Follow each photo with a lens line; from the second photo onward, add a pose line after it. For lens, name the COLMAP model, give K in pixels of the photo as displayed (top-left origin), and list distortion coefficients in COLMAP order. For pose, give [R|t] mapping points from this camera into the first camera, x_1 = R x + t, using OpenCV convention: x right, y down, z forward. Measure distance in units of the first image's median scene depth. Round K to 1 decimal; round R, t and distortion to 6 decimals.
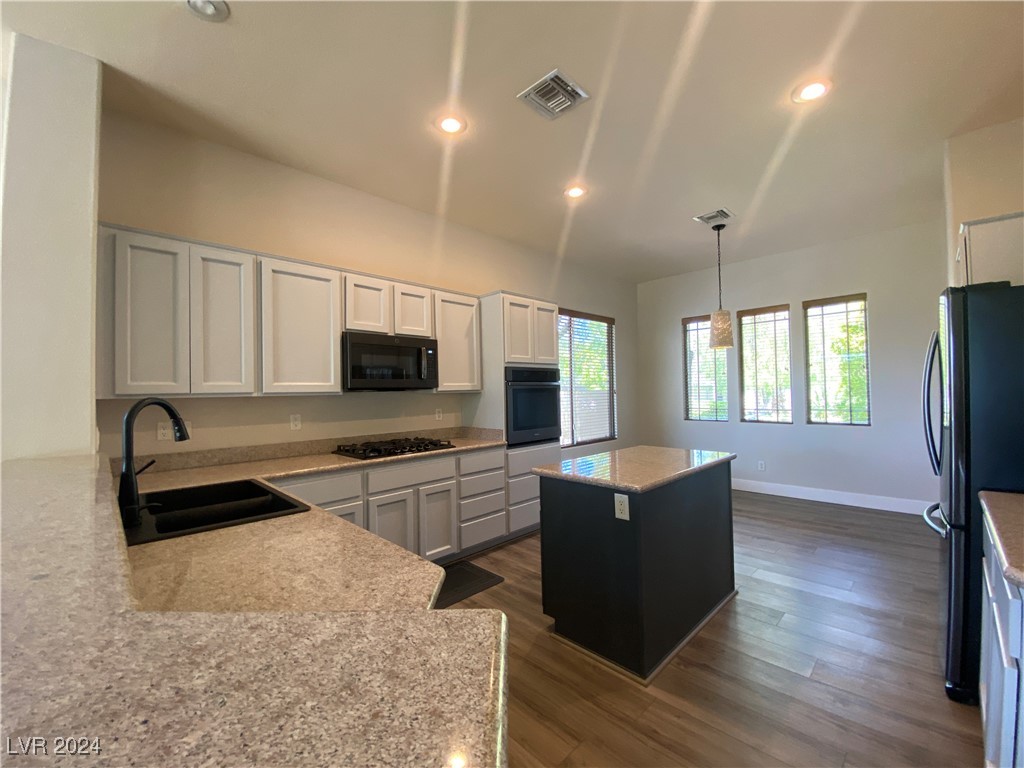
lens RADIAL K [[415.8, 0, 510.2], [0, 415.8, 382.0], [0, 0, 1]] dist [0.027509, -0.024057]
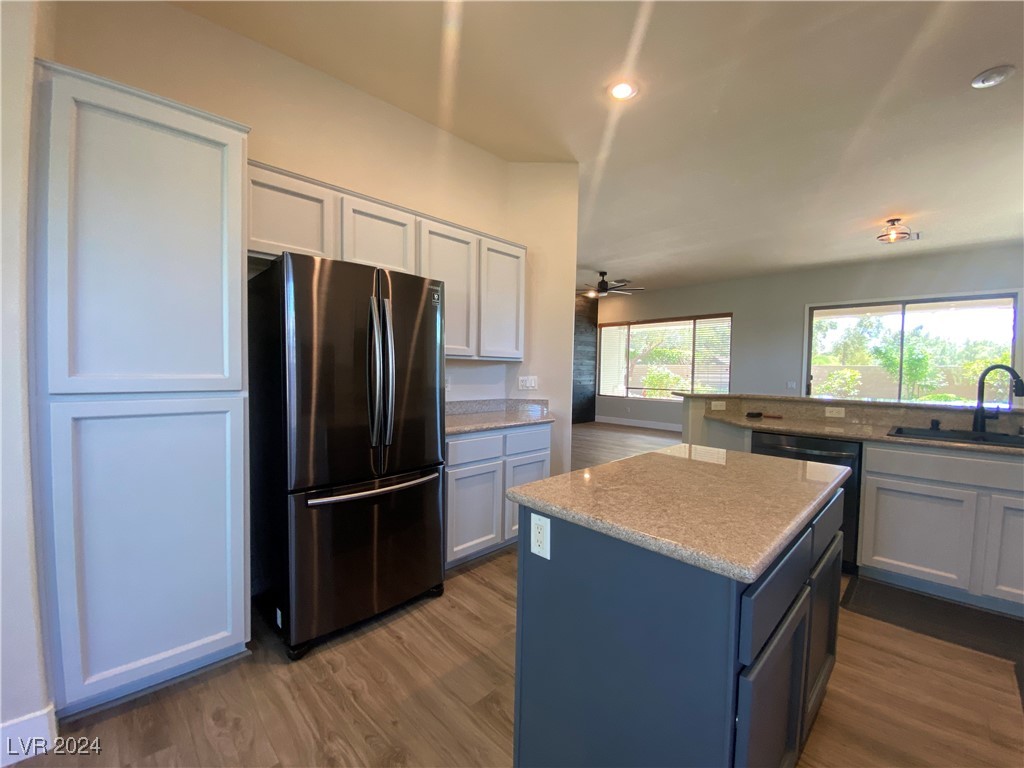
lens RADIAL K [[415.8, 0, 510.2], [0, 415.8, 382.0], [0, 0, 1]] dist [0.027509, -0.024057]
pose [[-0.999835, 0.005539, 0.017312, 0.455334], [0.005732, 0.999922, 0.011107, 0.037539], [-0.017250, 0.011204, -0.999788, 1.262567]]
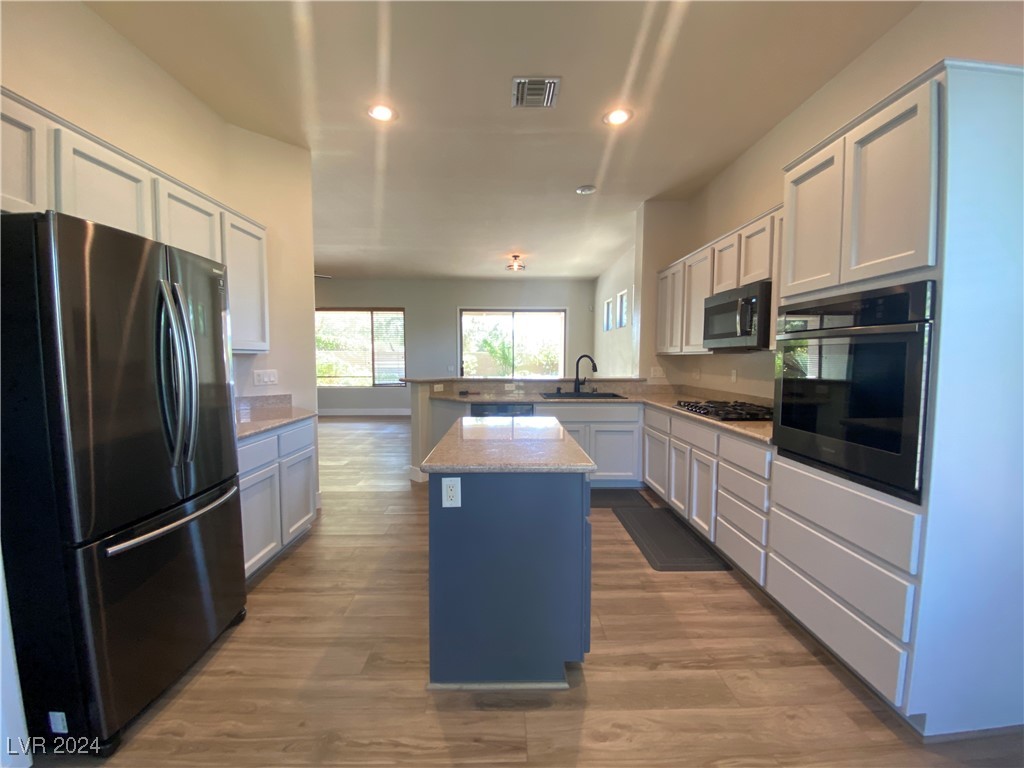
lens RADIAL K [[415.8, 0, 510.2], [0, 415.8, 382.0], [0, 0, 1]] dist [0.027509, -0.024057]
pose [[-0.699309, 0.063099, -0.712029, 0.739129], [0.029079, 0.997783, 0.059863, 0.019813], [0.714227, 0.021157, -0.699594, 1.286414]]
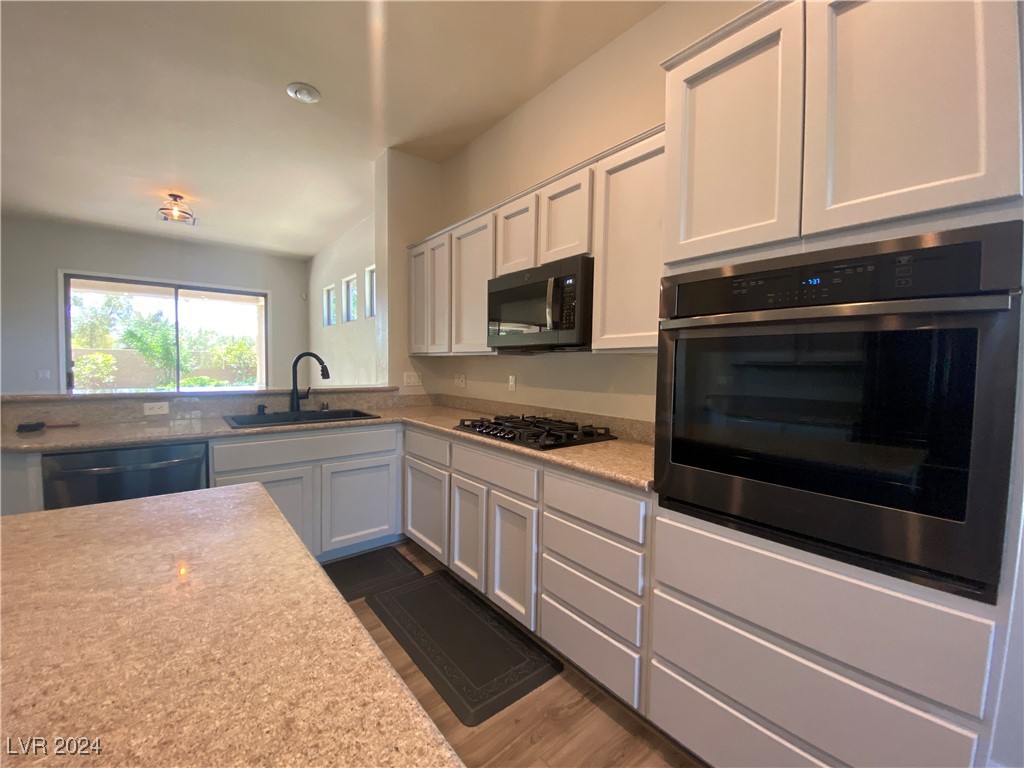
lens RADIAL K [[415.8, 0, 510.2], [0, 415.8, 382.0], [0, 0, 1]] dist [0.027509, -0.024057]
pose [[-0.112005, 0.063276, -0.991691, 0.417732], [0.009079, 0.997994, 0.062652, 0.030505], [0.993666, -0.001986, -0.112355, 1.026305]]
